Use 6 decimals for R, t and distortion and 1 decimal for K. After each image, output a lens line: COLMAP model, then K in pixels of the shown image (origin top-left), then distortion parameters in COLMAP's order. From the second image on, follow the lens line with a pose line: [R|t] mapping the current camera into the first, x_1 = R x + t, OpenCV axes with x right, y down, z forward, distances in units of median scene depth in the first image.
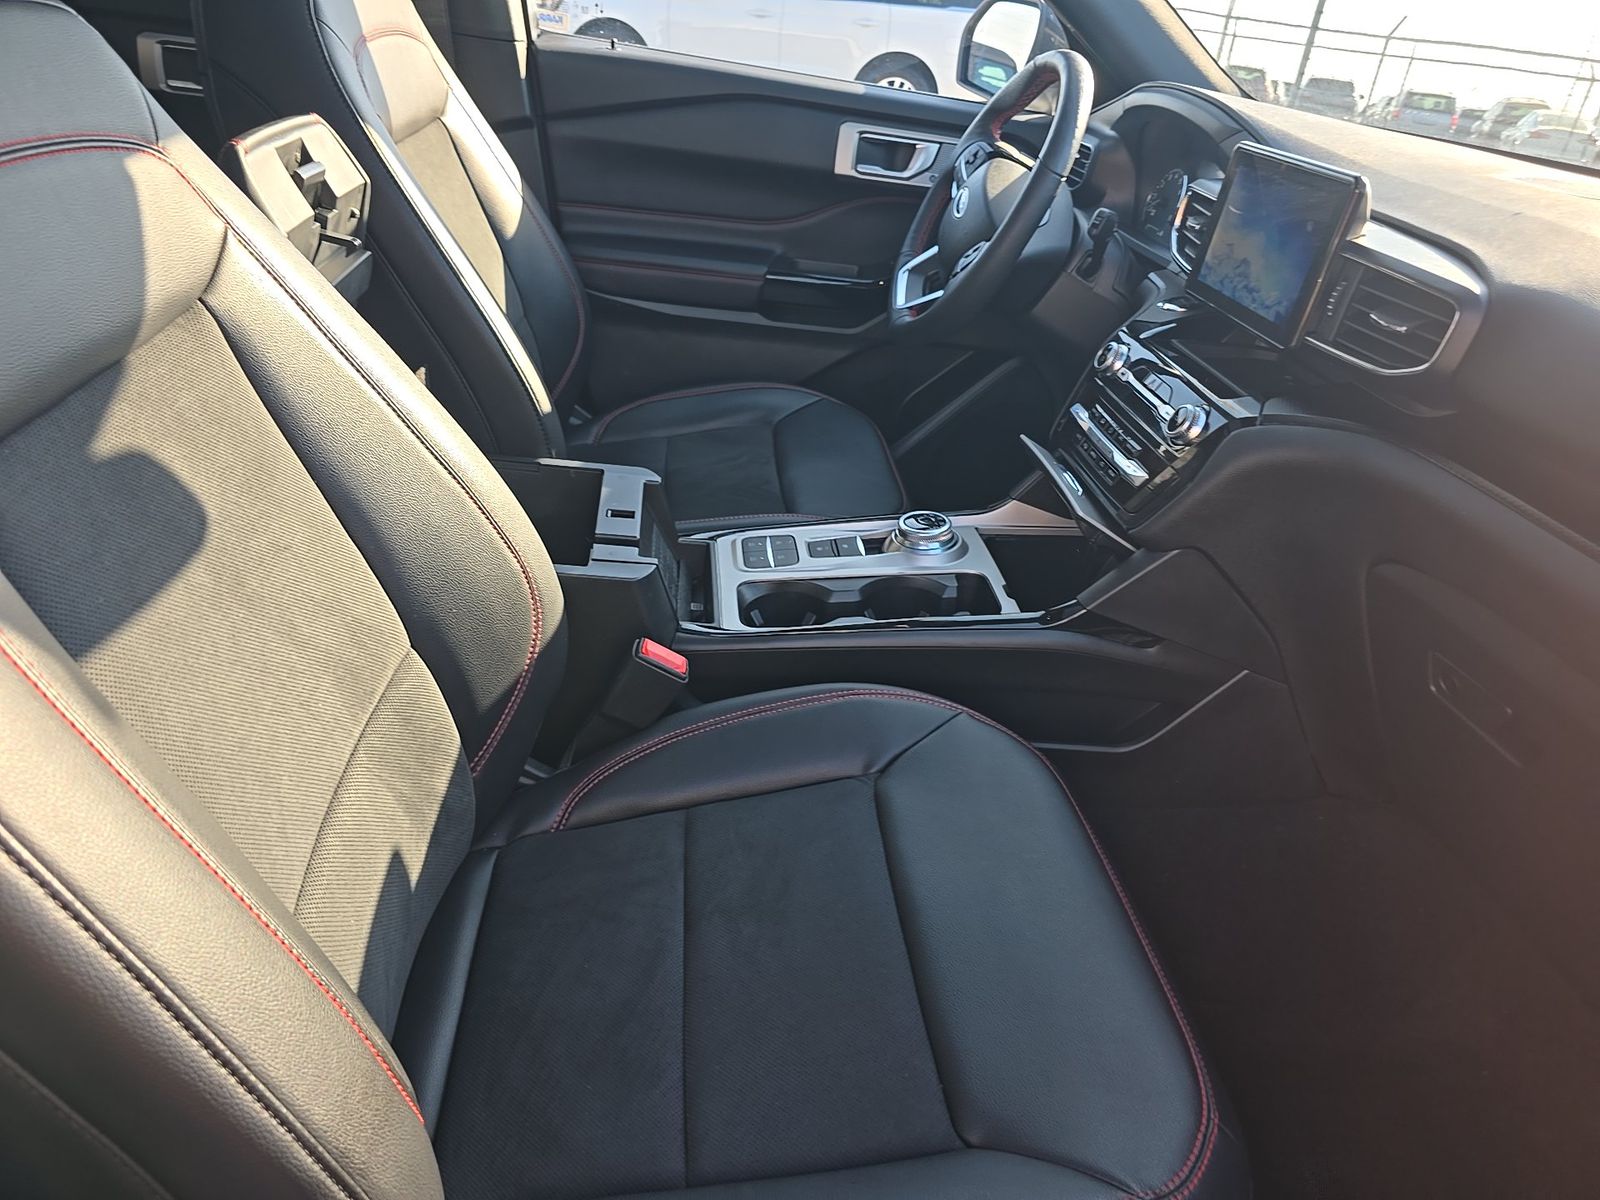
lens RADIAL K [[1111.5, 0, 824.9], [0, 1111.5, 592.0], [0, 0, 1]] dist [0.057792, -0.065799]
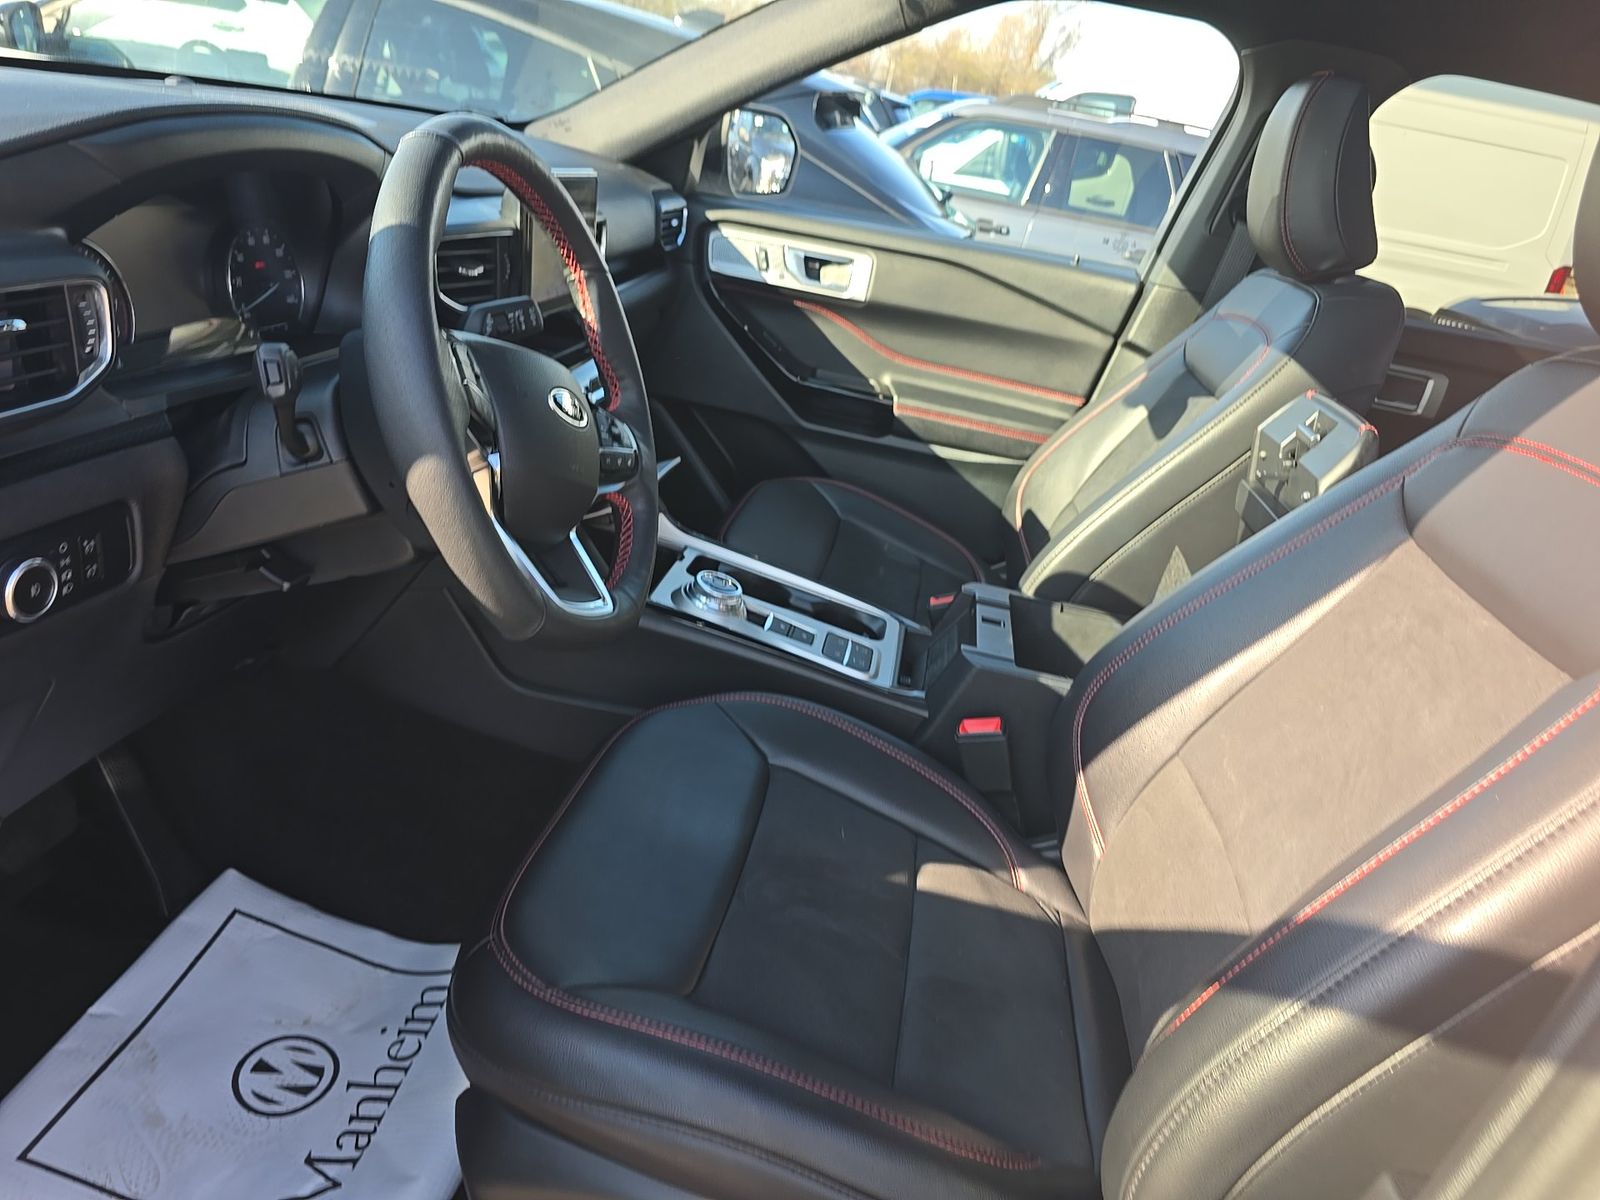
lens RADIAL K [[1111.5, 0, 824.9], [0, 1111.5, 592.0], [0, 0, 1]] dist [0.057792, -0.065799]
pose [[-0.922041, -0.373238, 0.102638, -0.126951], [-0.152116, 0.593186, 0.790564, -1.000333], [-0.355952, 0.713319, -0.603717, 1.752009]]
